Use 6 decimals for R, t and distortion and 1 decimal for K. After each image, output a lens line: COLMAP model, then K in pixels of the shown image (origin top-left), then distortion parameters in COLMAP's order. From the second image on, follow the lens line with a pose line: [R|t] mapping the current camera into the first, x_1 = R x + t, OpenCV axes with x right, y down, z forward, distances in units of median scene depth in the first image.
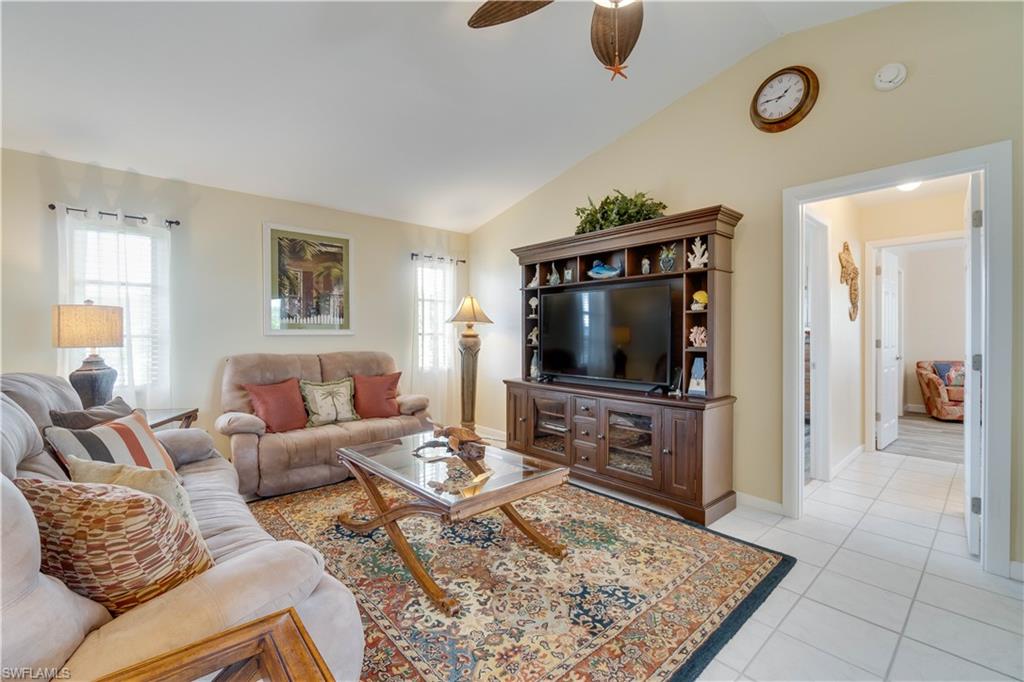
lens RADIAL K [[443.0, 0, 515.4], [0, 443.0, 337.2], [0, 0, 1]] dist [-0.003387, 0.000645]
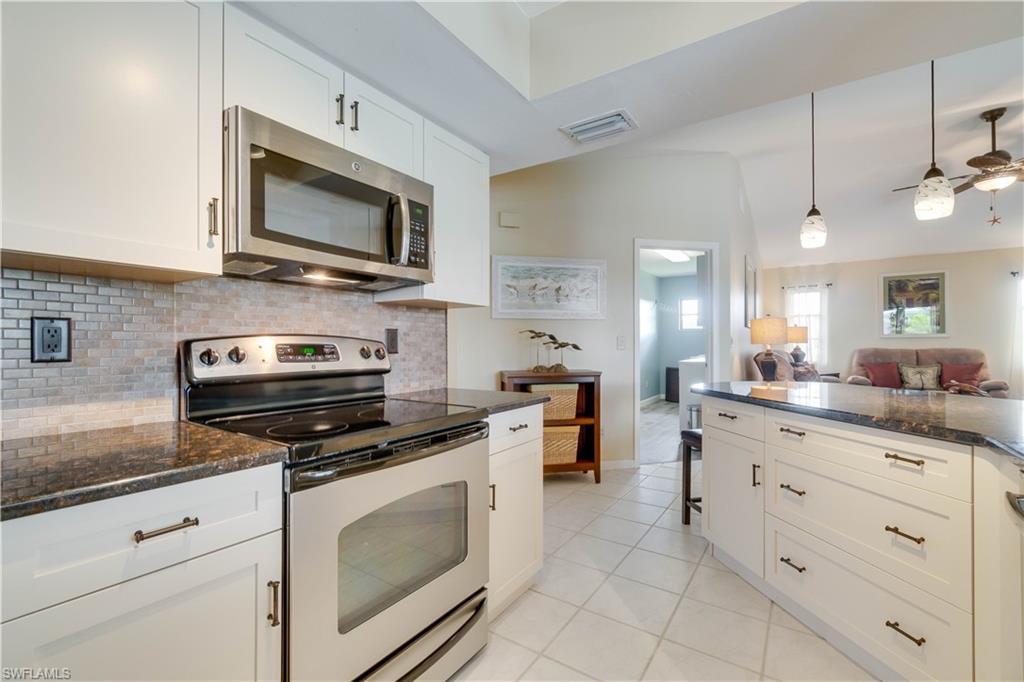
lens RADIAL K [[443.0, 0, 518.7], [0, 443.0, 344.3], [0, 0, 1]] dist [-0.003387, 0.000645]
pose [[0.255121, 0.002244, -0.966907, 0.816716], [0.001029, 0.999996, 0.002593, 0.016434], [0.966909, -0.001657, 0.255118, -0.891792]]
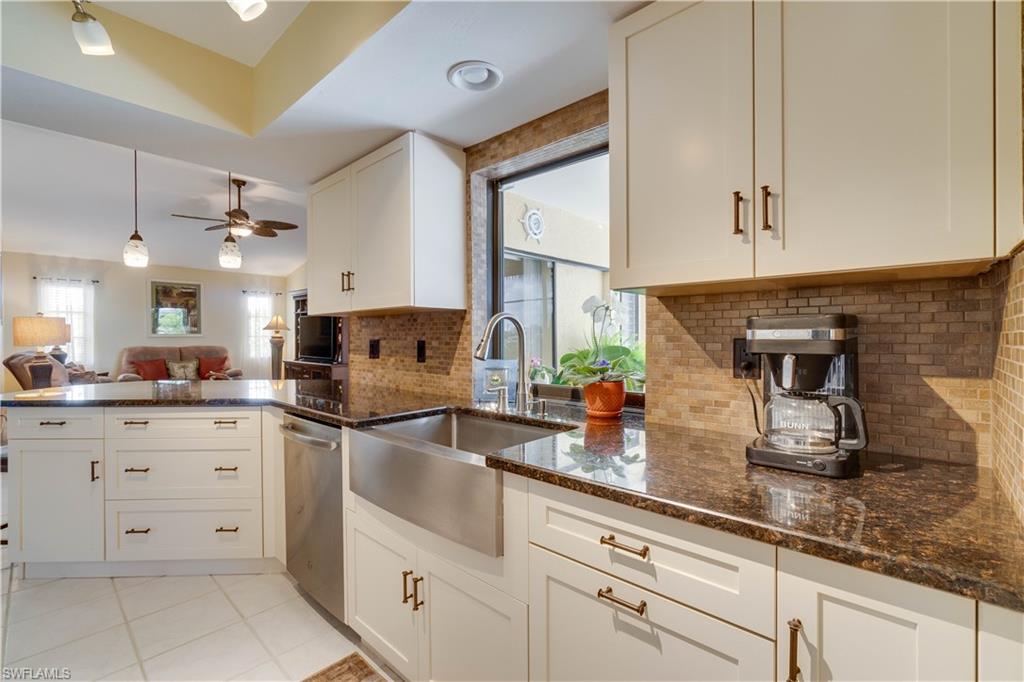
lens RADIAL K [[443.0, 0, 515.9], [0, 443.0, 339.3], [0, 0, 1]] dist [-0.003387, 0.000645]
pose [[0.994837, -0.000561, 0.101486, 0.871390], [0.000213, 0.999994, 0.003439, -0.000531], [-0.101488, -0.003399, 0.994831, -1.125759]]
